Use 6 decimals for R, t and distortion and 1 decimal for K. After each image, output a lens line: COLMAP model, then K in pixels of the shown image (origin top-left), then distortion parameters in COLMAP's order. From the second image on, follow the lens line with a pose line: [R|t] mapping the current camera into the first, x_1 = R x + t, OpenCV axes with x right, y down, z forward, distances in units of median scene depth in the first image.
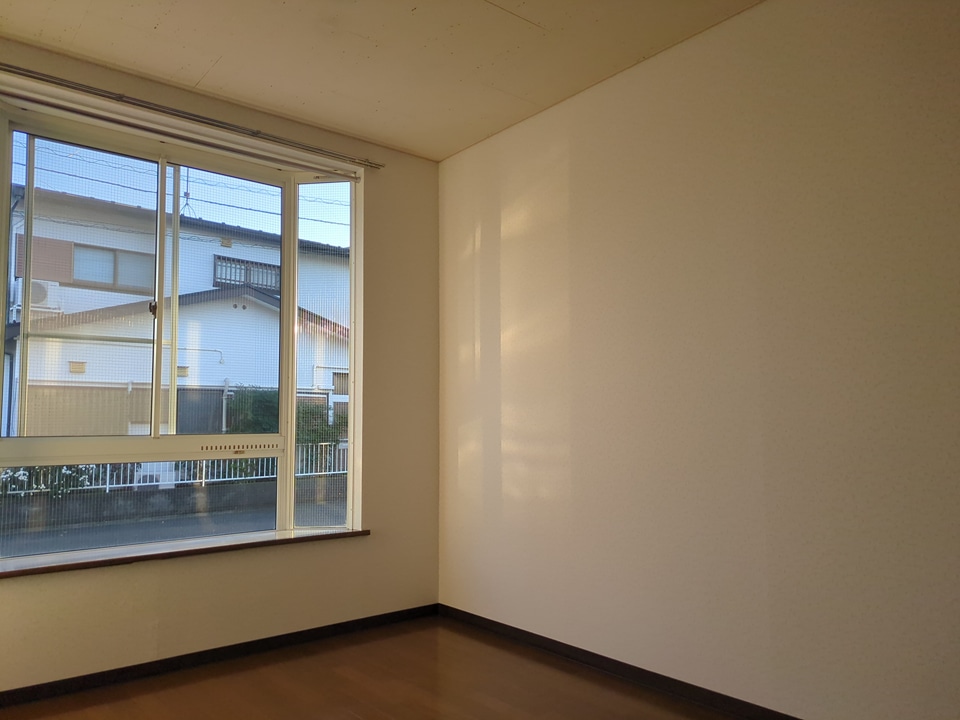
lens RADIAL K [[715.1, 0, 478.3], [0, 715.1, 364.9], [0, 0, 1]] dist [0.048276, -0.038759]
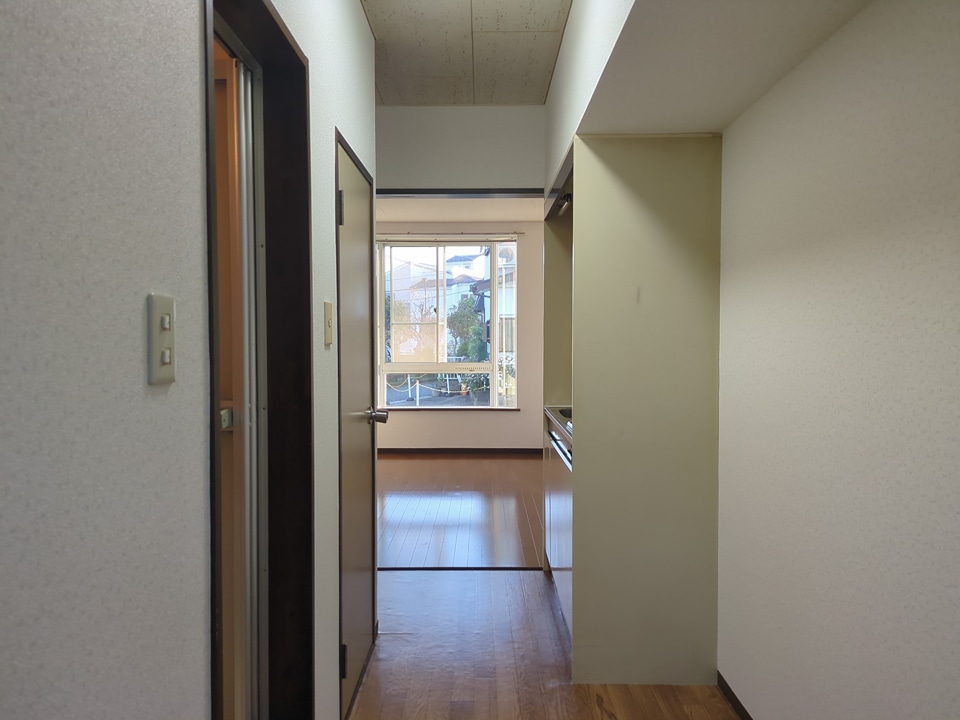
lens RADIAL K [[719.2, 0, 480.4], [0, 719.2, 361.2], [0, 0, 1]] dist [0.002468, -0.000241]
pose [[0.769894, 0.028285, -0.637545, 0.281142], [0.046814, 0.993823, 0.100624, -0.033479], [0.636452, -0.107316, 0.763814, -0.175795]]
